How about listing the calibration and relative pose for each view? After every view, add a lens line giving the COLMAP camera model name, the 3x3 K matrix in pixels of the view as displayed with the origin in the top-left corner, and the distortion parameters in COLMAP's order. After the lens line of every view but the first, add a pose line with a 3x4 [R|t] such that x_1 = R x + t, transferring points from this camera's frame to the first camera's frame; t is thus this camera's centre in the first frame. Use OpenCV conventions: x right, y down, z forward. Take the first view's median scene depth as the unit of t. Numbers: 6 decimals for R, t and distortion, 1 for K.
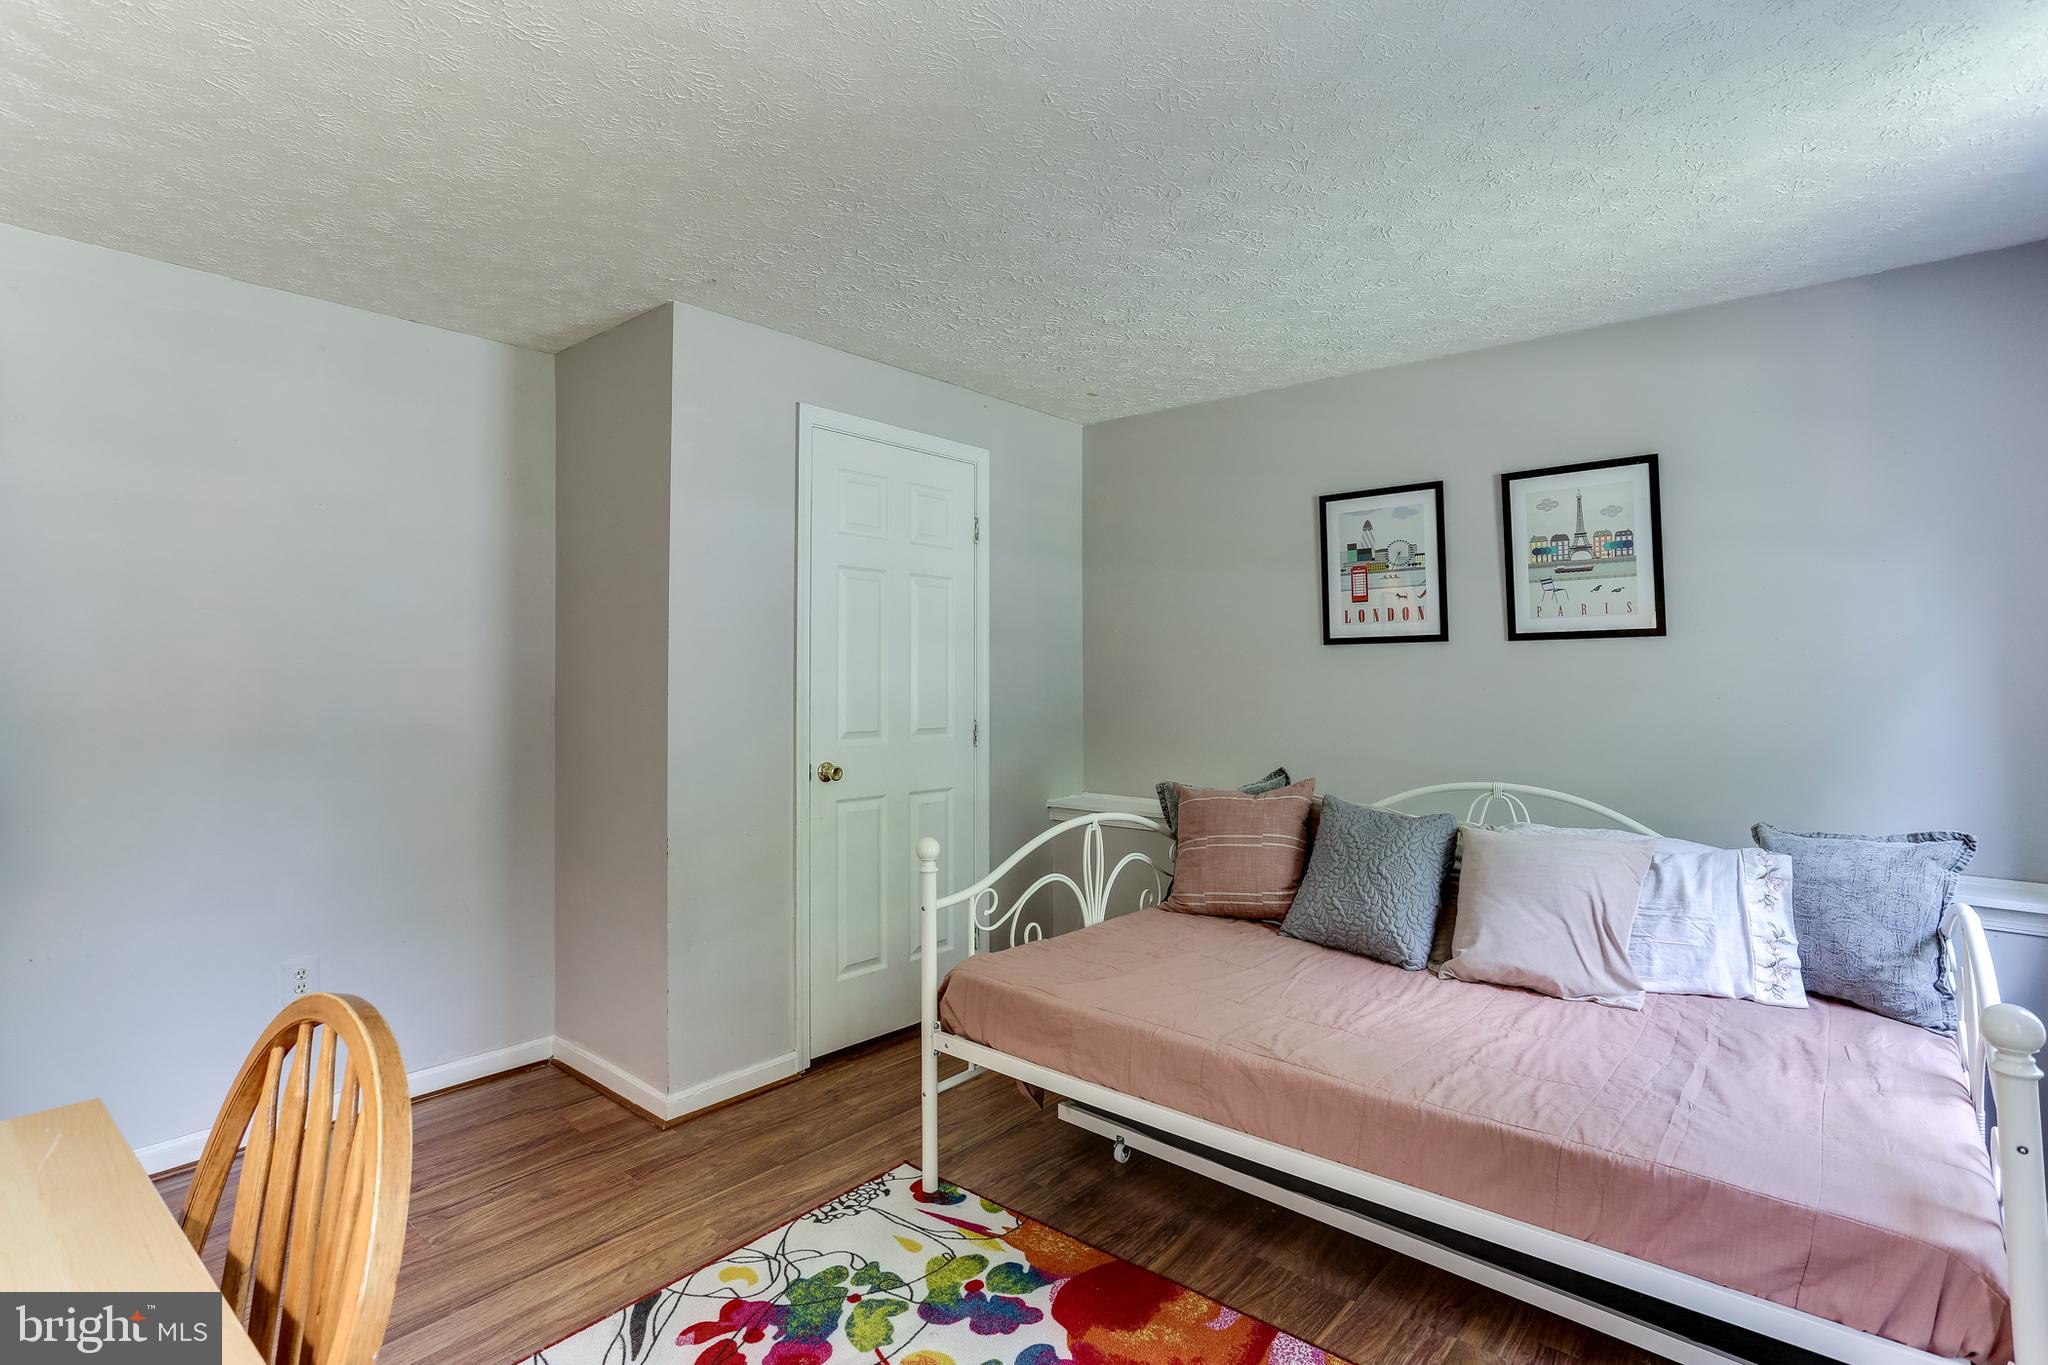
lens RADIAL K [[989.7, 0, 1022.5], [0, 989.7, 621.2], [0, 0, 1]] dist [-0.029293, 0.000287]
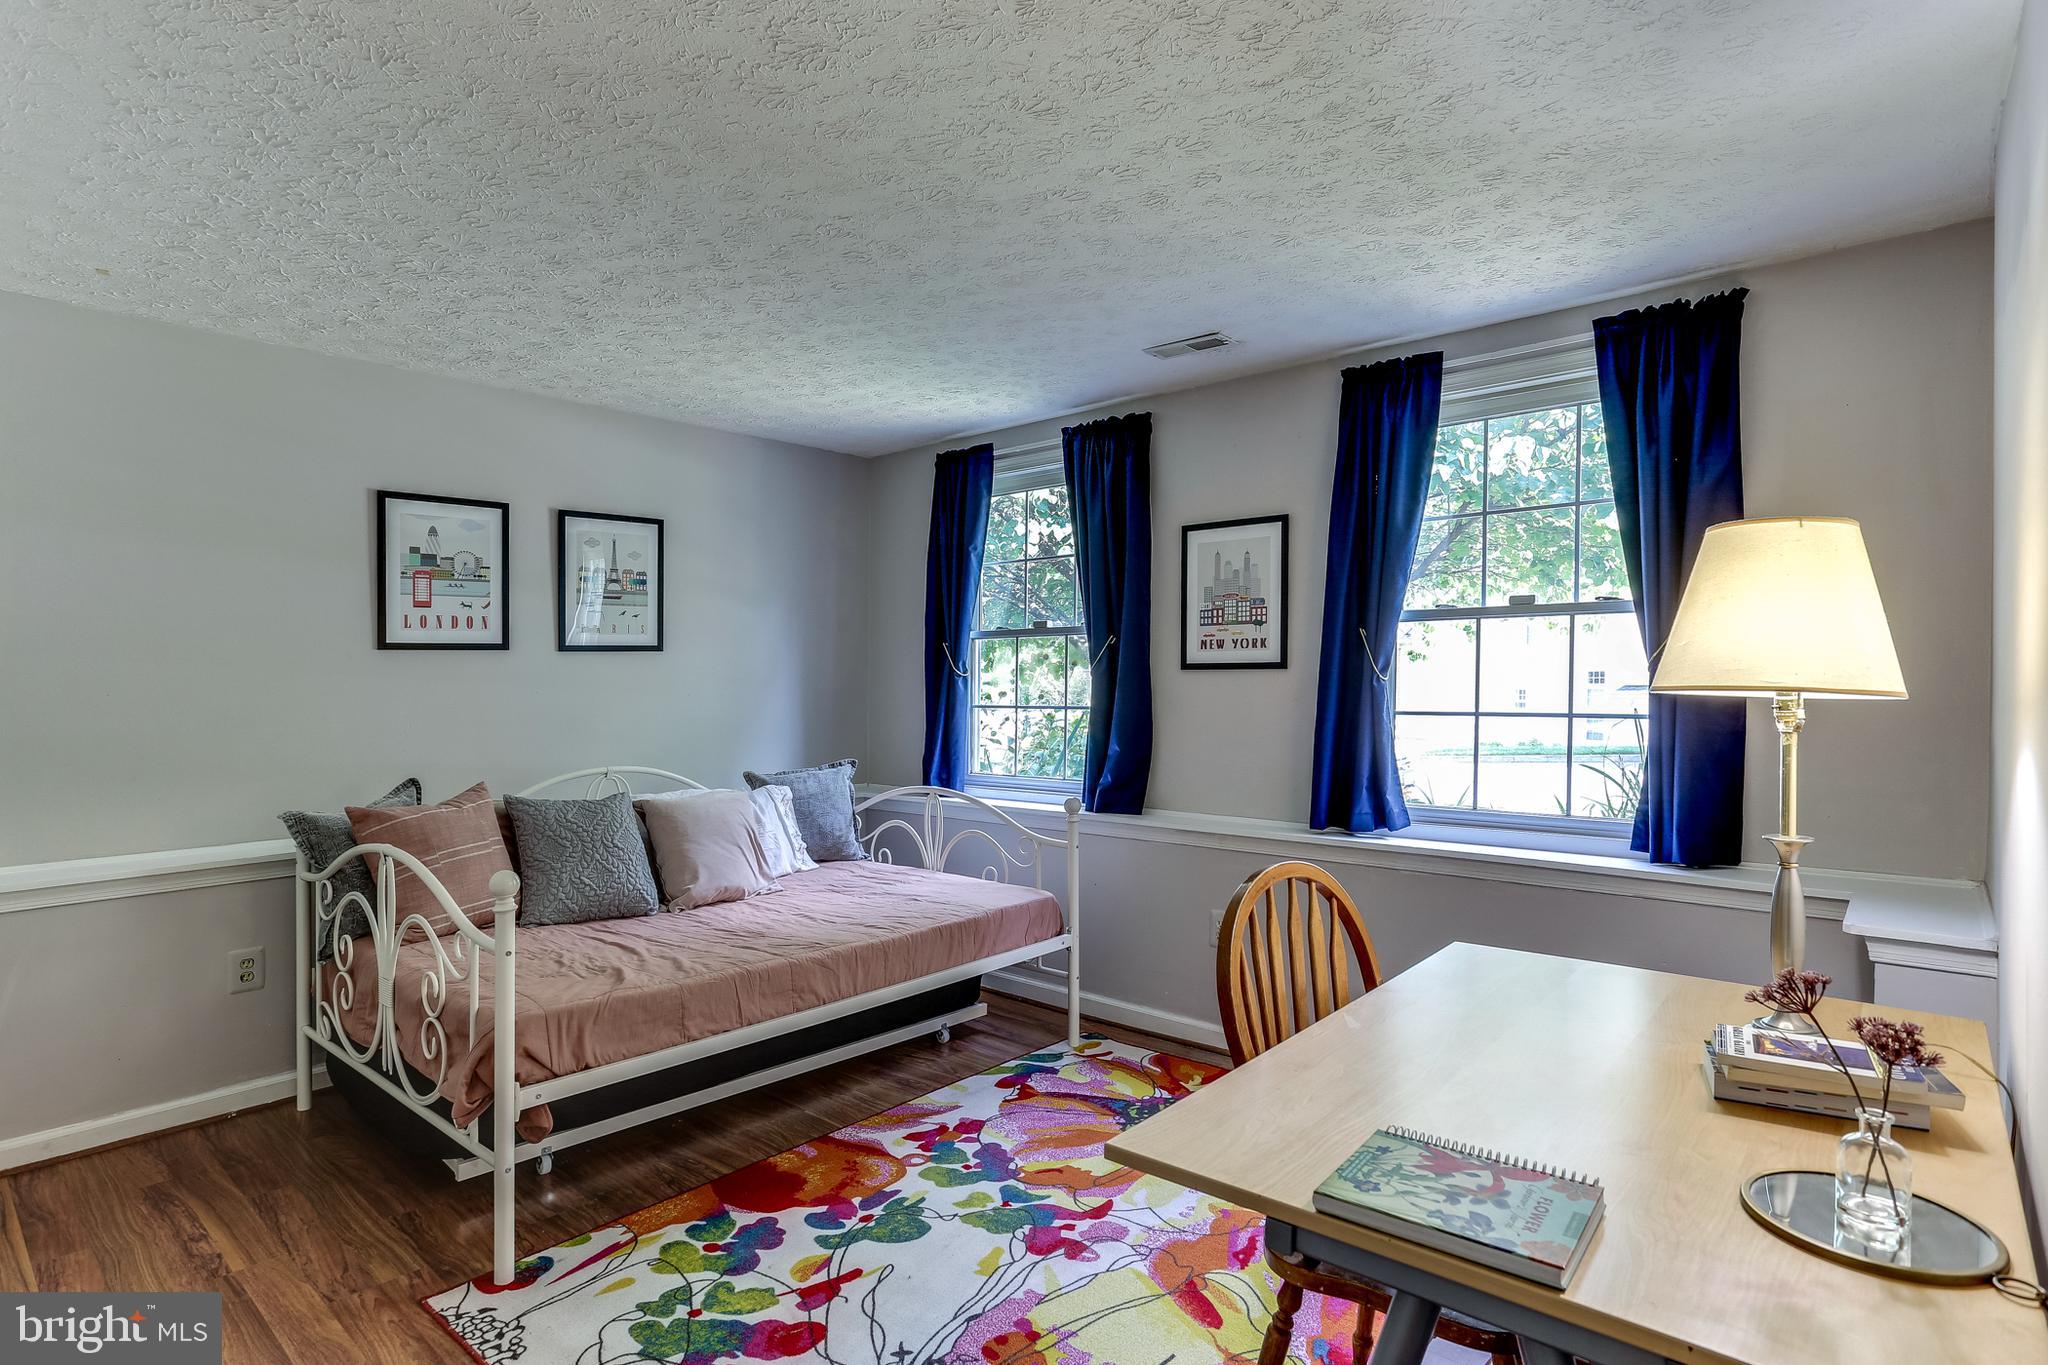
lens RADIAL K [[1094.6, 0, 996.3], [0, 1094.6, 646.5], [0, 0, 1]] dist [-0.045986, 0.009405]
pose [[0.019879, 0.023350, 0.999530, -0.906981], [-0.046049, 0.998688, -0.022415, 0.021788], [-0.998741, -0.045582, 0.020928, 0.502627]]
